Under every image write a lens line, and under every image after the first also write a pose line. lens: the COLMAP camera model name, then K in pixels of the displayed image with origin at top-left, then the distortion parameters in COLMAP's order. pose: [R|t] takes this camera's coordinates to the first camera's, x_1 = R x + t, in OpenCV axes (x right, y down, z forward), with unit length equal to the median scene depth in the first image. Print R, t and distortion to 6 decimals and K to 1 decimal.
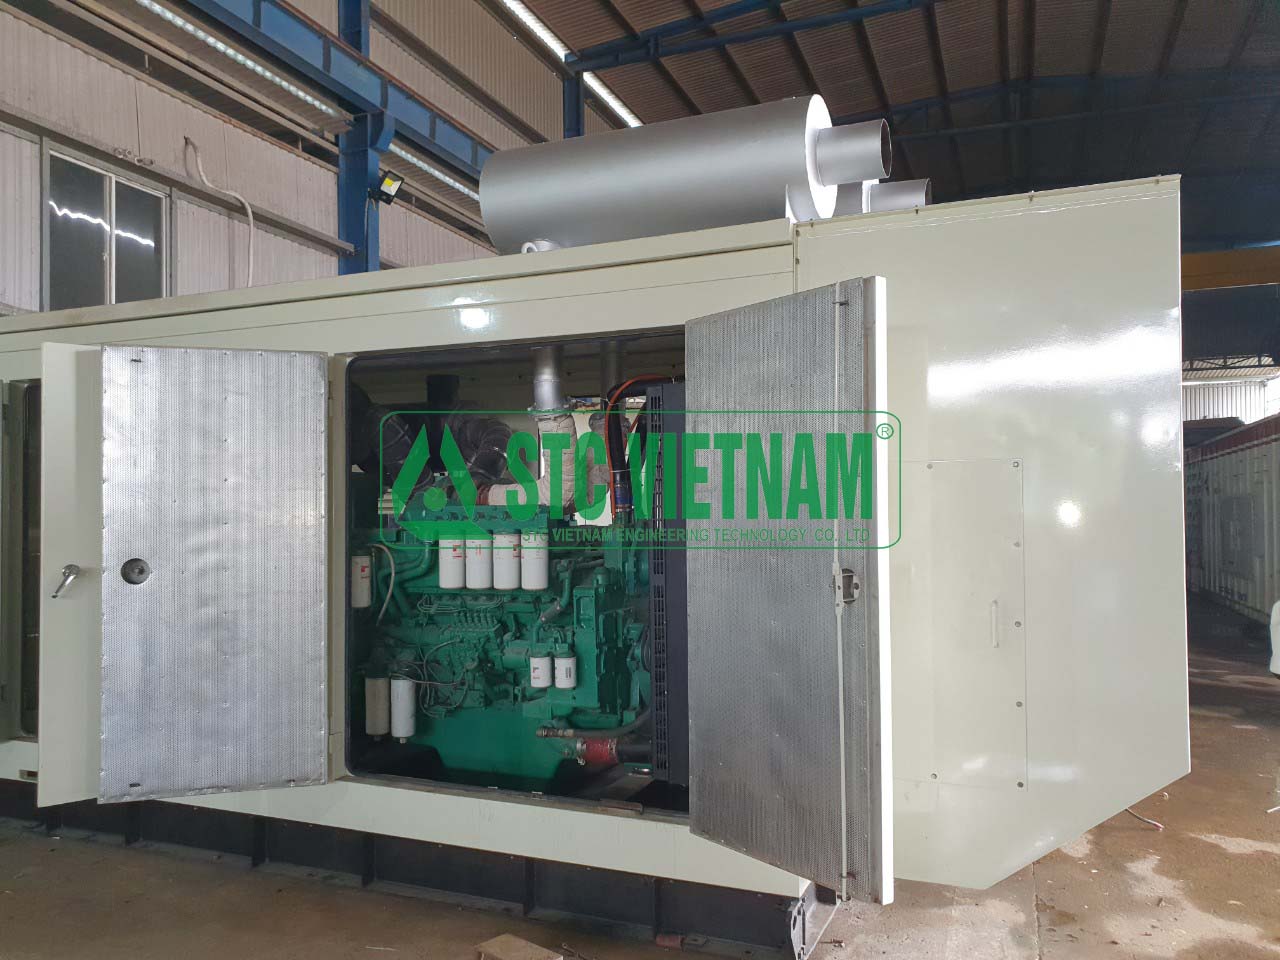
lens RADIAL K [[1022.4, 0, 641.6], [0, 1022.4, 508.4], [0, 0, 1]] dist [0.012790, 0.005822]
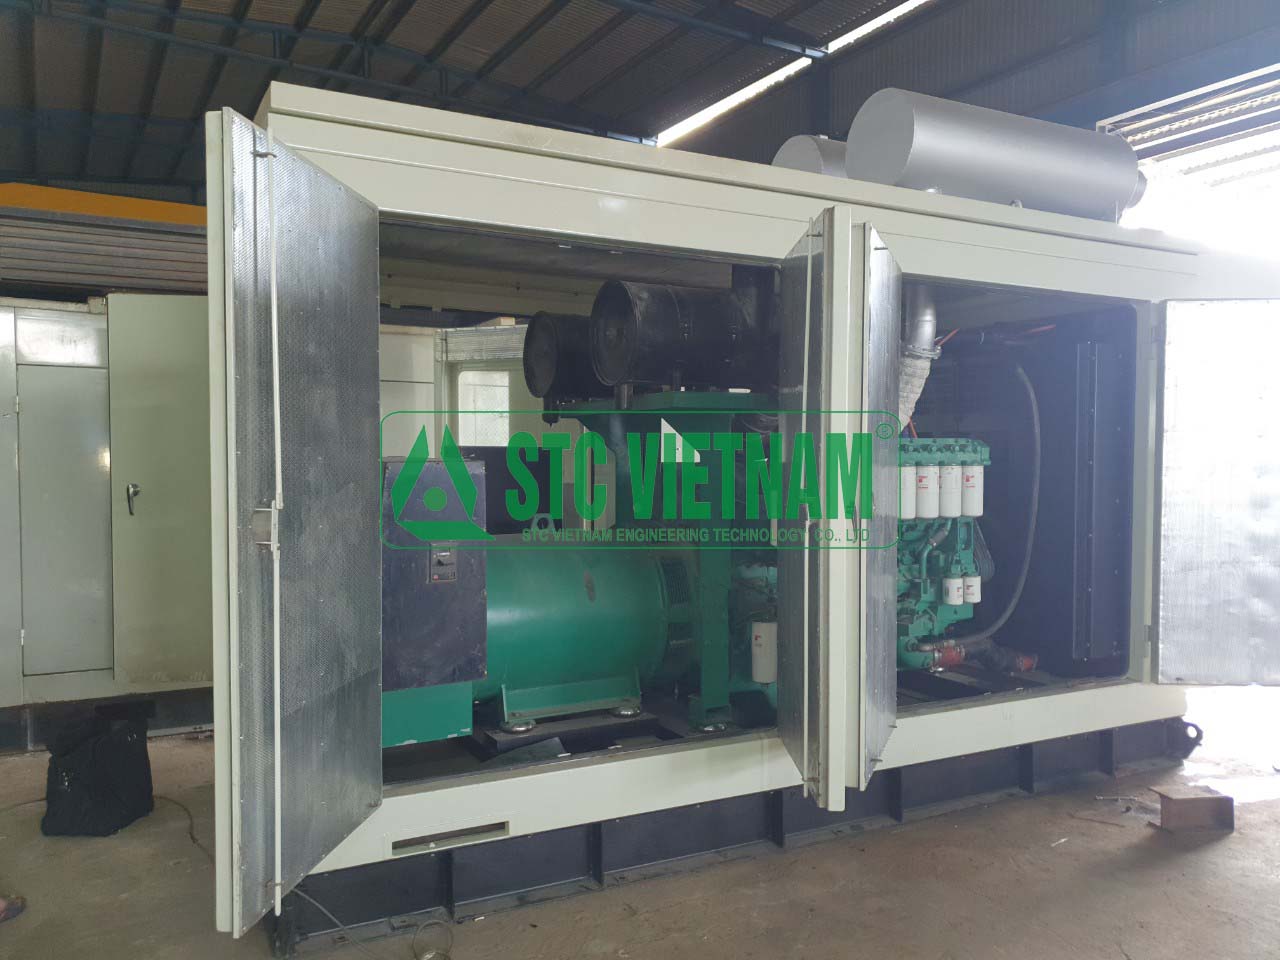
lens RADIAL K [[1022.4, 0, 641.6], [0, 1022.4, 508.4], [0, 0, 1]] dist [0.012790, 0.005822]
pose [[0.596639, -0.024309, 0.802142, -1.199368], [-0.013542, 0.999094, 0.040350, 0.030756], [-0.802396, -0.034937, 0.595769, 0.618282]]
